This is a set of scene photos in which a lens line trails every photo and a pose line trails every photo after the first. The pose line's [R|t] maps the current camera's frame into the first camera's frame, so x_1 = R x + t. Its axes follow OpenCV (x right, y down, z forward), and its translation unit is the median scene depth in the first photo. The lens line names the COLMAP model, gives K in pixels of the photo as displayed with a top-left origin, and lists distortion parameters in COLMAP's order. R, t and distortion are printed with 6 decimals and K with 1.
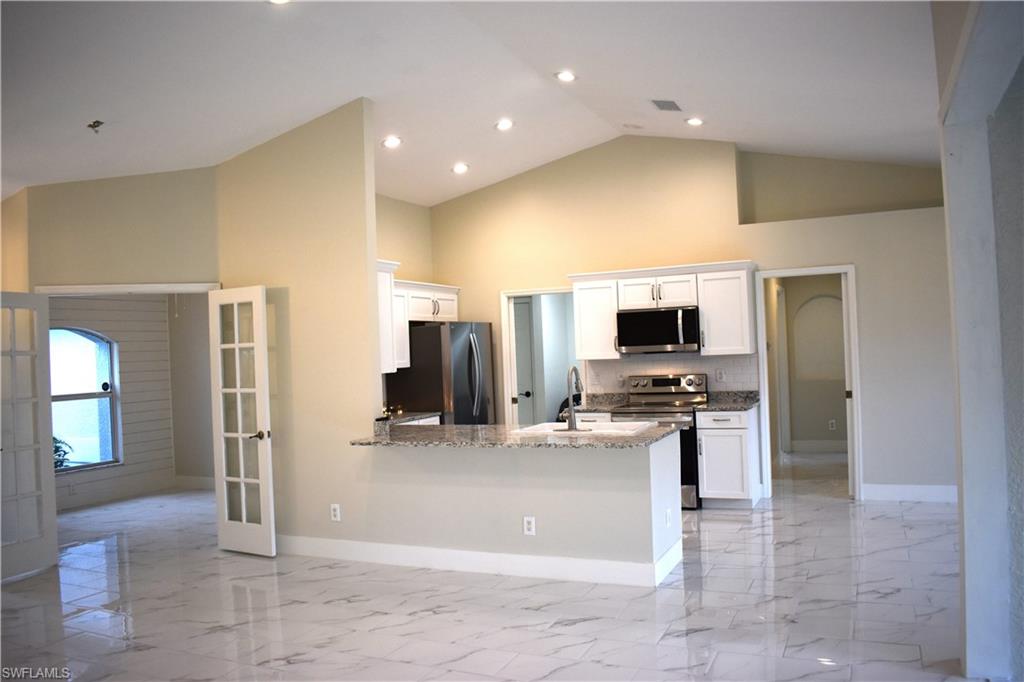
lens RADIAL K [[796.3, 0, 512.0], [0, 796.3, 341.0], [0, 0, 1]] dist [-0.088587, -0.001705]
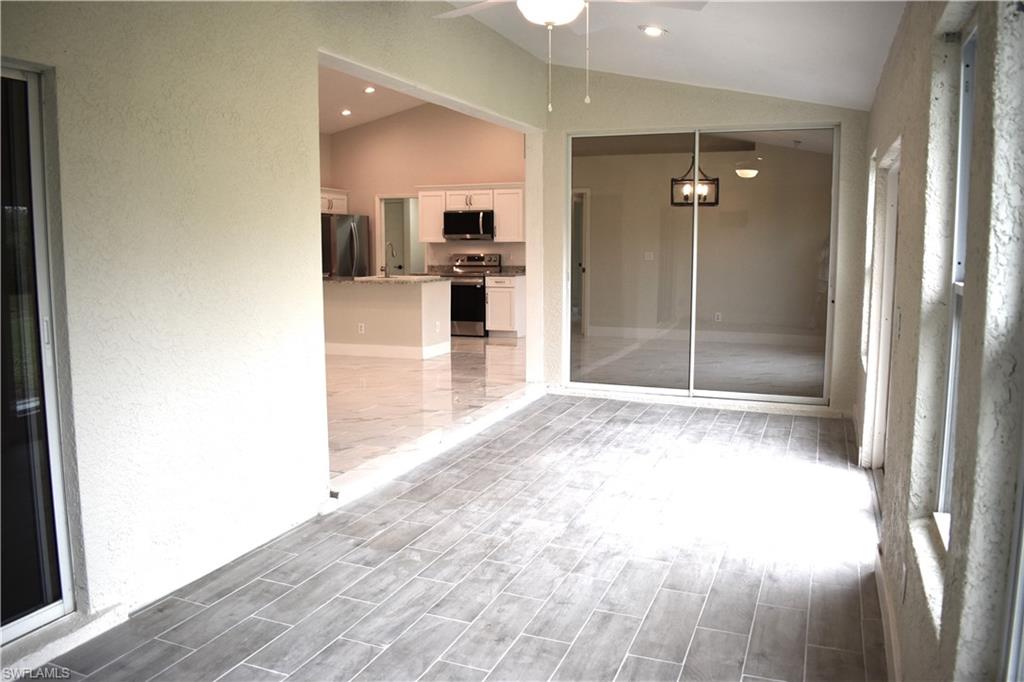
lens RADIAL K [[796.3, 0, 512.0], [0, 796.3, 341.0], [0, 0, 1]] dist [-0.088587, -0.001705]
pose [[0.997531, 0.032891, 0.062047, 0.137865], [-0.040701, 0.990792, 0.129130, 0.005831], [-0.057228, -0.131337, 0.989685, -0.452177]]
